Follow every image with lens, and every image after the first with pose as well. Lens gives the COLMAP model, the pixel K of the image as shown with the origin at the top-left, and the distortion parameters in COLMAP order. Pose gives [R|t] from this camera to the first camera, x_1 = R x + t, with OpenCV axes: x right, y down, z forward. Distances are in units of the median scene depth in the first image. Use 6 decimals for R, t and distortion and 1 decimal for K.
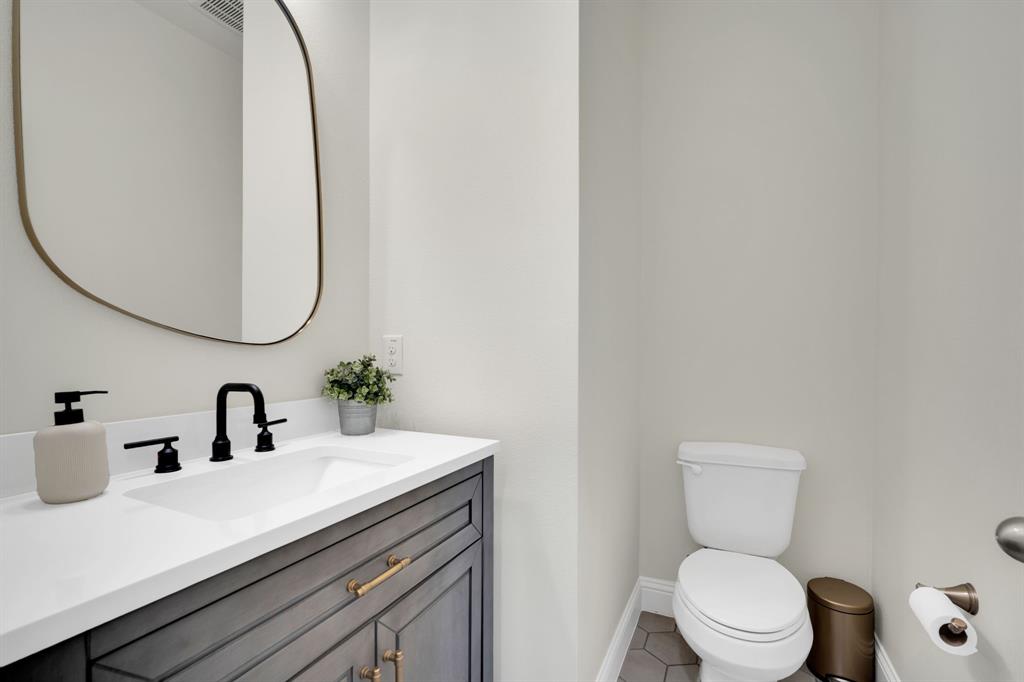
lens RADIAL K [[445.8, 0, 512.0], [0, 445.8, 341.0], [0, 0, 1]] dist [-0.010596, -0.000489]
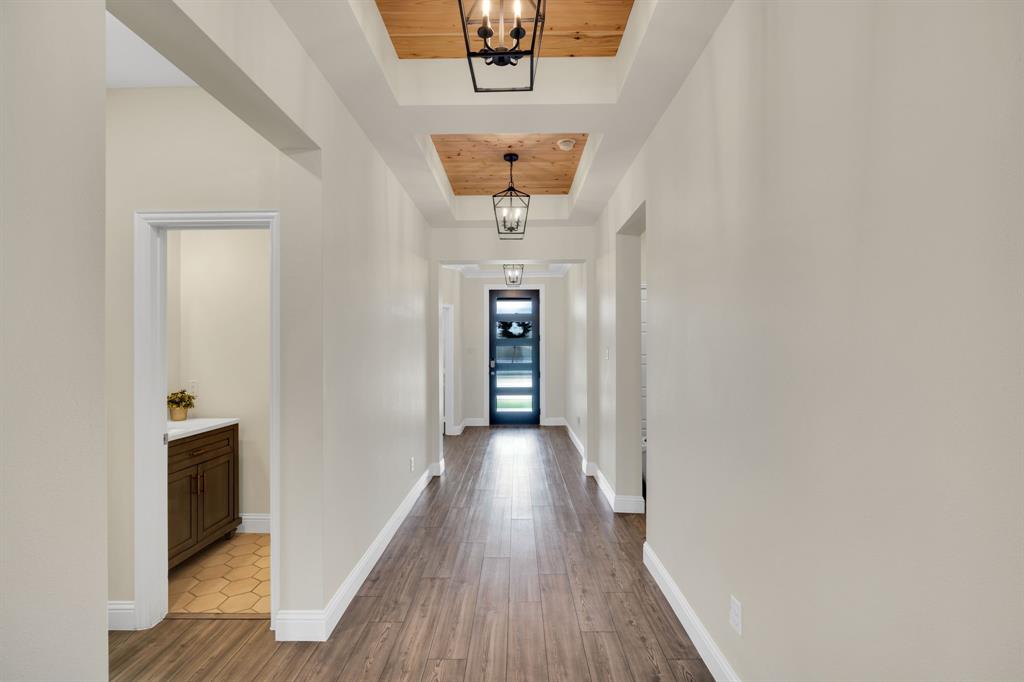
lens RADIAL K [[445.8, 0, 512.0], [0, 445.8, 341.0], [0, 0, 1]] dist [-0.010596, -0.000489]
pose [[0.903591, 0.008177, 0.428317, 0.305522], [-0.006570, 0.999965, -0.005230, -0.261208], [-0.428345, 0.001911, 0.903613, -2.227159]]
